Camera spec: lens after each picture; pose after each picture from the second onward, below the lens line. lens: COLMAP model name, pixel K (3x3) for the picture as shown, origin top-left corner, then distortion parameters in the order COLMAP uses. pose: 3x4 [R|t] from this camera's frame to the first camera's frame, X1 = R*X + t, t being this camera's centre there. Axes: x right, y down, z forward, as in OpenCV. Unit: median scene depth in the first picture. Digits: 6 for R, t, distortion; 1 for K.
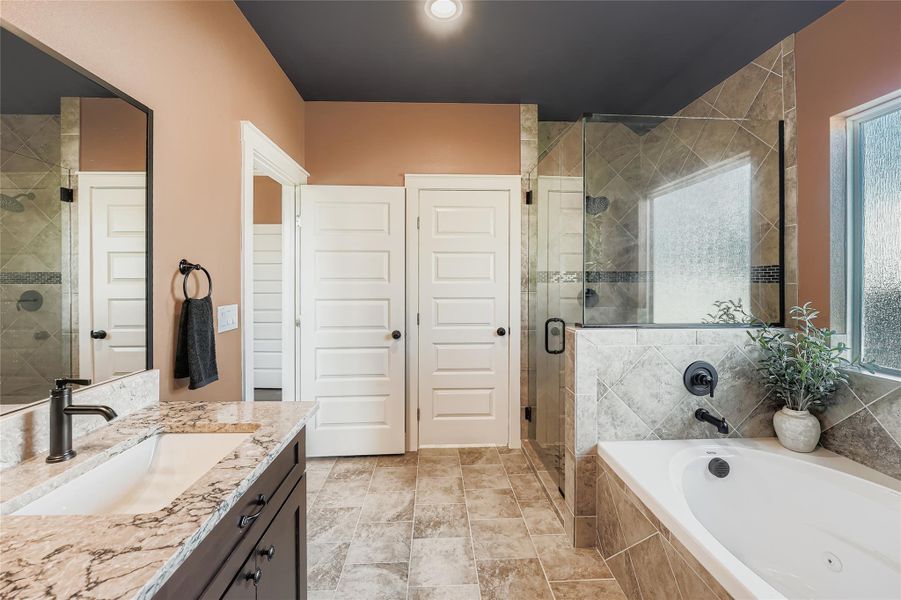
lens RADIAL K [[386.4, 0, 447.4], [0, 386.4, 283.4], [0, 0, 1]] dist [-0.000768, 0.000048]
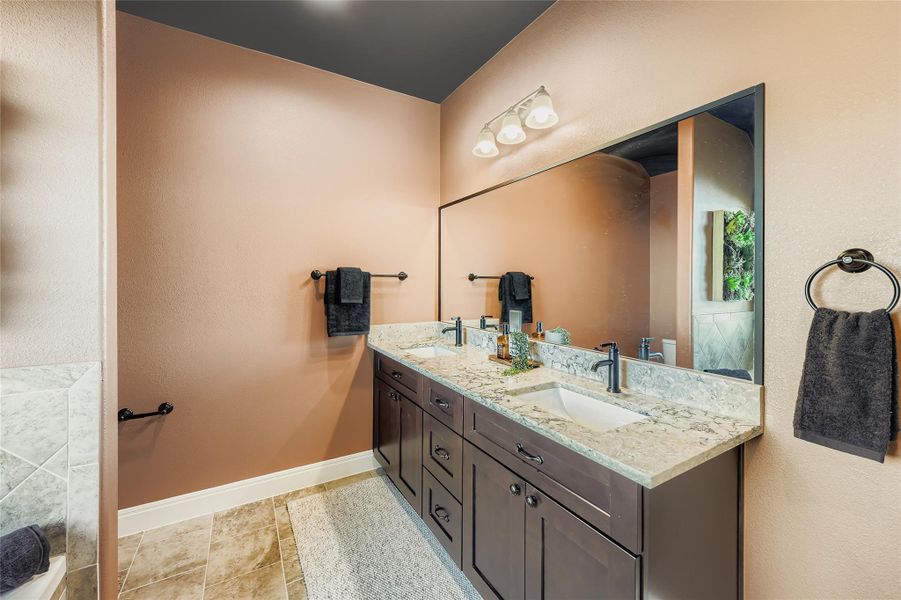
lens RADIAL K [[366.5, 0, 449.9], [0, 366.5, 293.4], [0, 0, 1]] dist [-0.012165, 0.000401]
pose [[-0.882950, 0.014243, -0.469251, 0.314651], [-0.003796, 0.999290, 0.037473, -0.017413], [0.469452, 0.034868, -0.882269, 1.871784]]
